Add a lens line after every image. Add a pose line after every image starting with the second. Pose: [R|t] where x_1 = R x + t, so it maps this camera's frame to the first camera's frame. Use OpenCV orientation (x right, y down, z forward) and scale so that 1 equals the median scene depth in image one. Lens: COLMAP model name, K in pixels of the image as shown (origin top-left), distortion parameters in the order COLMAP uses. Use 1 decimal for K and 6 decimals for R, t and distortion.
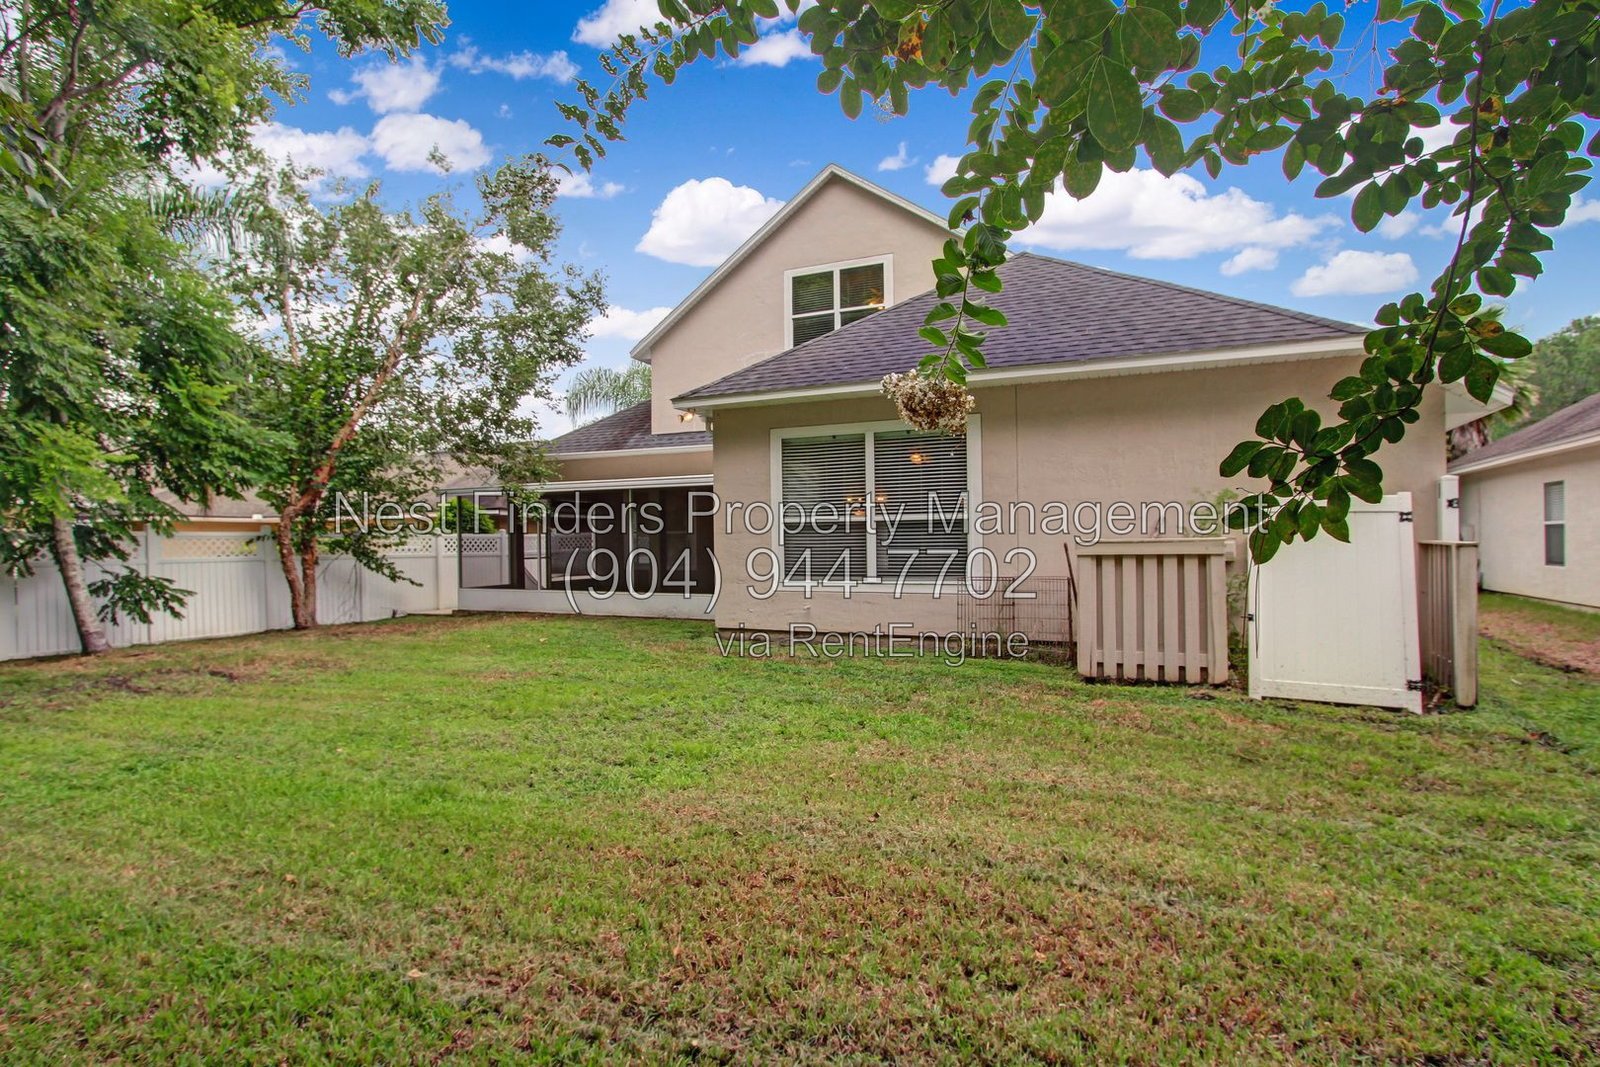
lens RADIAL K [[820.7, 0, 800.0], [0, 820.7, 533.5], [0, 0, 1]] dist [-0.002036, -0.001281]
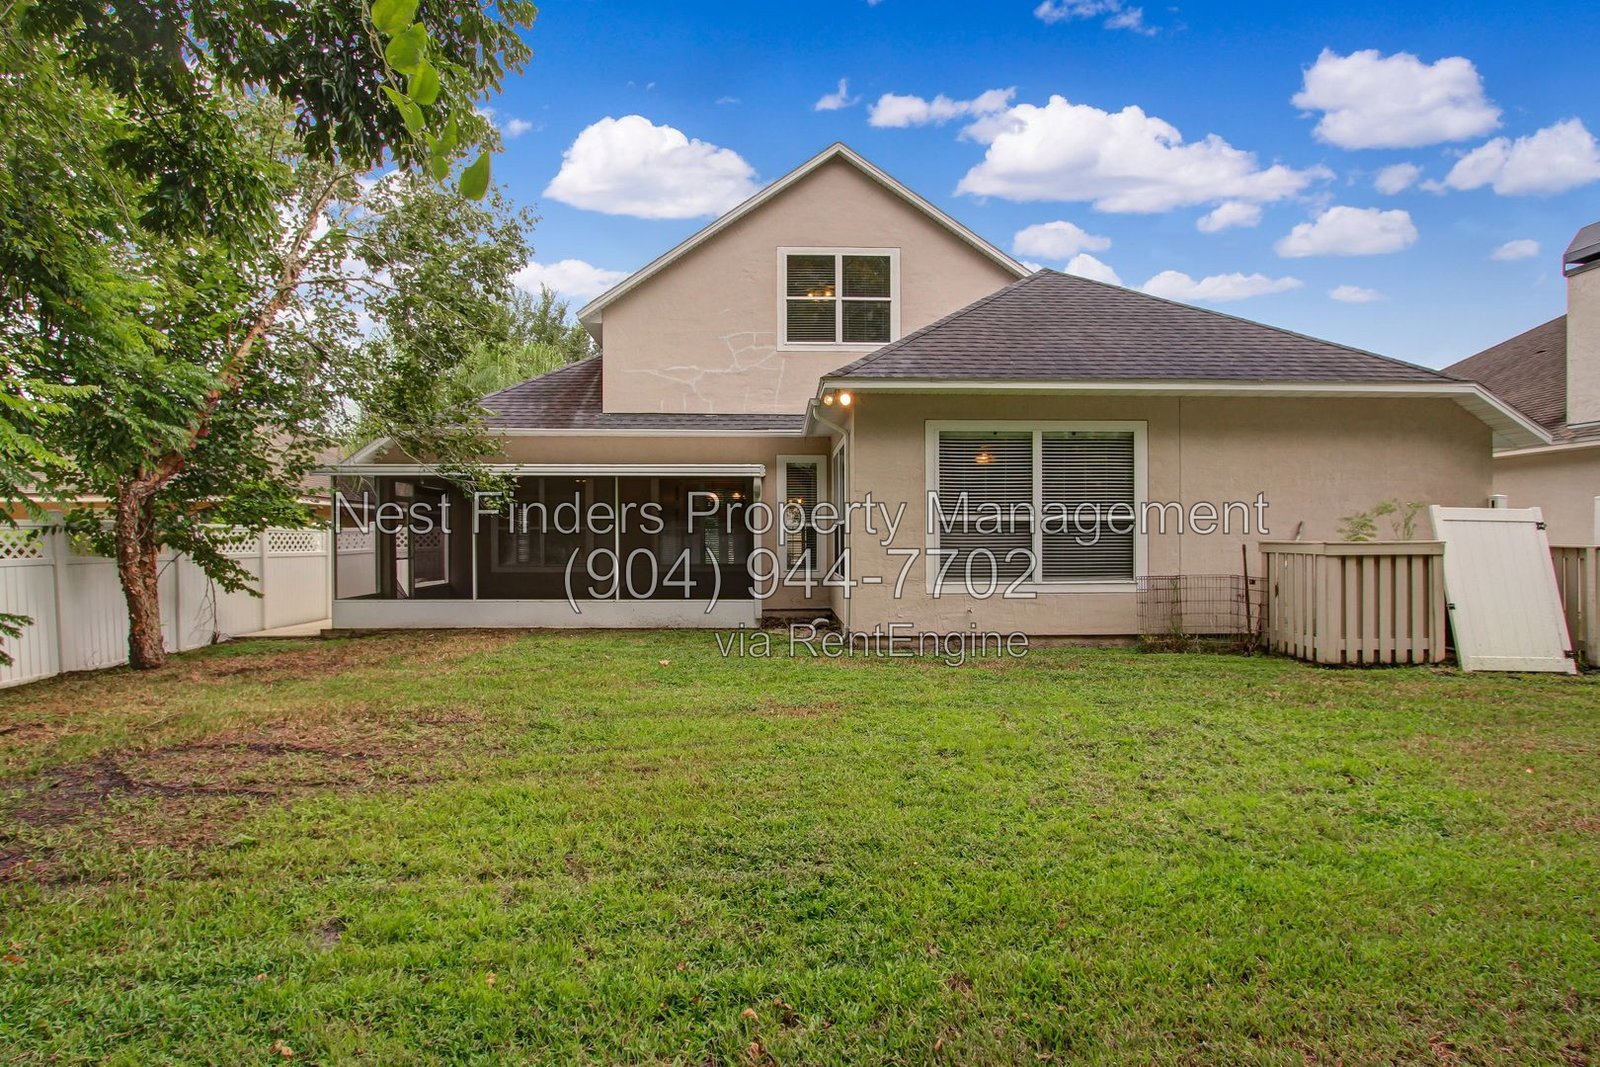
lens RADIAL K [[820.7, 0, 800.0], [0, 820.7, 533.5], [0, 0, 1]] dist [-0.002036, -0.001281]
pose [[0.893497, 0.010477, 0.448946, -0.593523], [-0.011255, 0.999936, -0.000937, 0.004145], [-0.448927, -0.004216, 0.893558, 0.238485]]
